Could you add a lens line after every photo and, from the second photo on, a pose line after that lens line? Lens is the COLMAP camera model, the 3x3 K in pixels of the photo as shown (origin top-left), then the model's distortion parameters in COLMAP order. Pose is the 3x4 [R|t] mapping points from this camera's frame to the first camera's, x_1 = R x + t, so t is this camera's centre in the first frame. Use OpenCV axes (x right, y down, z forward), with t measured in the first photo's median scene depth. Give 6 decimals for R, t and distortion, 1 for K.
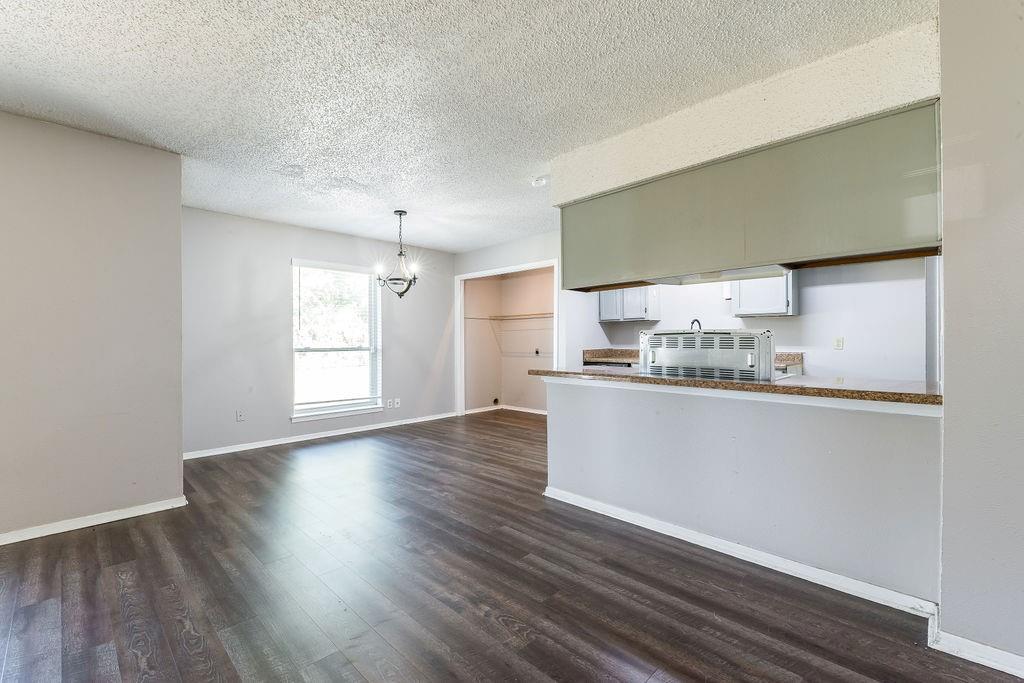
lens RADIAL K [[440.8, 0, 505.1], [0, 440.8, 339.9], [0, 0, 1]] dist [0.003516, -0.000293]
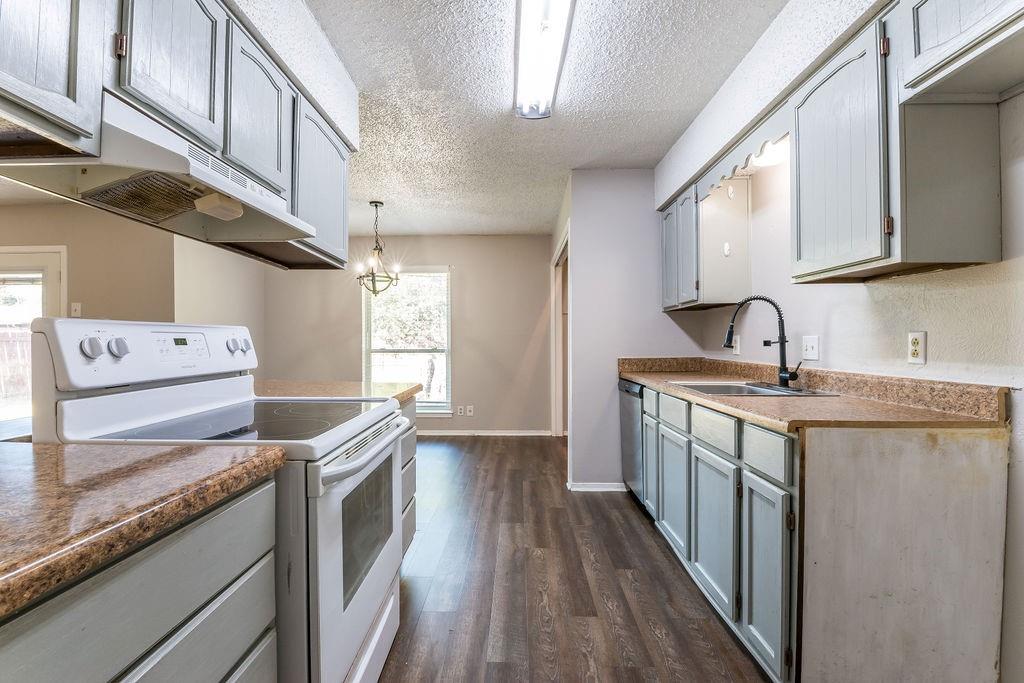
lens RADIAL K [[453.3, 0, 505.3], [0, 453.3, 343.9], [0, 0, 1]] dist [-0.012029, -0.000323]
pose [[0.687012, 0.005637, -0.726625, 0.509861], [-0.001139, 0.999977, 0.006681, -0.001024], [0.726646, -0.003762, 0.687002, 0.433328]]
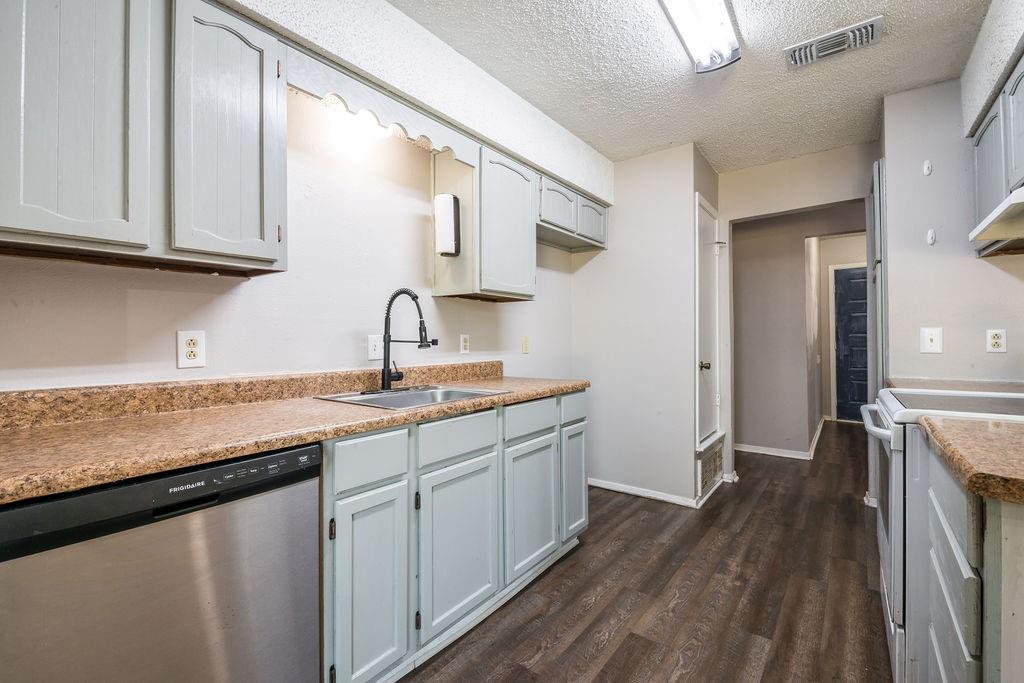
lens RADIAL K [[444.7, 0, 506.5], [0, 444.7, 336.1], [0, 0, 1]] dist [0.002444, -0.007056]
pose [[-0.124218, 0.011181, 0.992192, 0.026585], [0.008961, 0.999908, -0.010146, -0.000018], [-0.992215, 0.007631, -0.124306, 0.826819]]
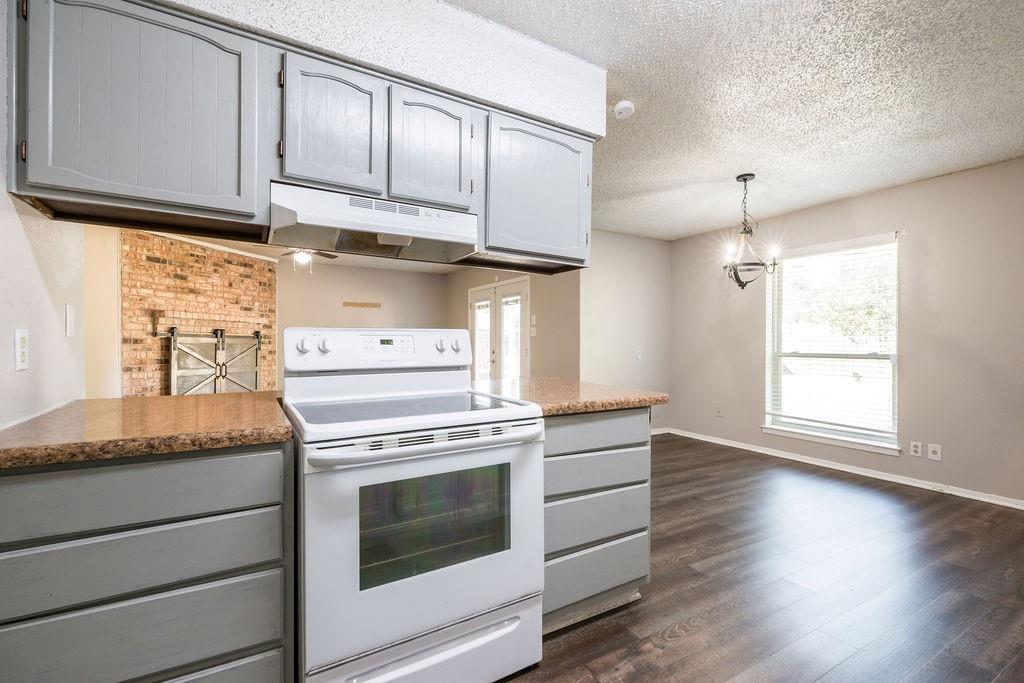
lens RADIAL K [[449.5, 0, 507.5], [0, 449.5, 346.8], [0, 0, 1]] dist [0.009470, -0.000397]
pose [[-0.263445, 0.010639, -0.964616, 0.505531], [-0.003236, 0.999924, 0.011912, -0.000973], [0.964669, 0.006260, -0.263391, 0.645372]]
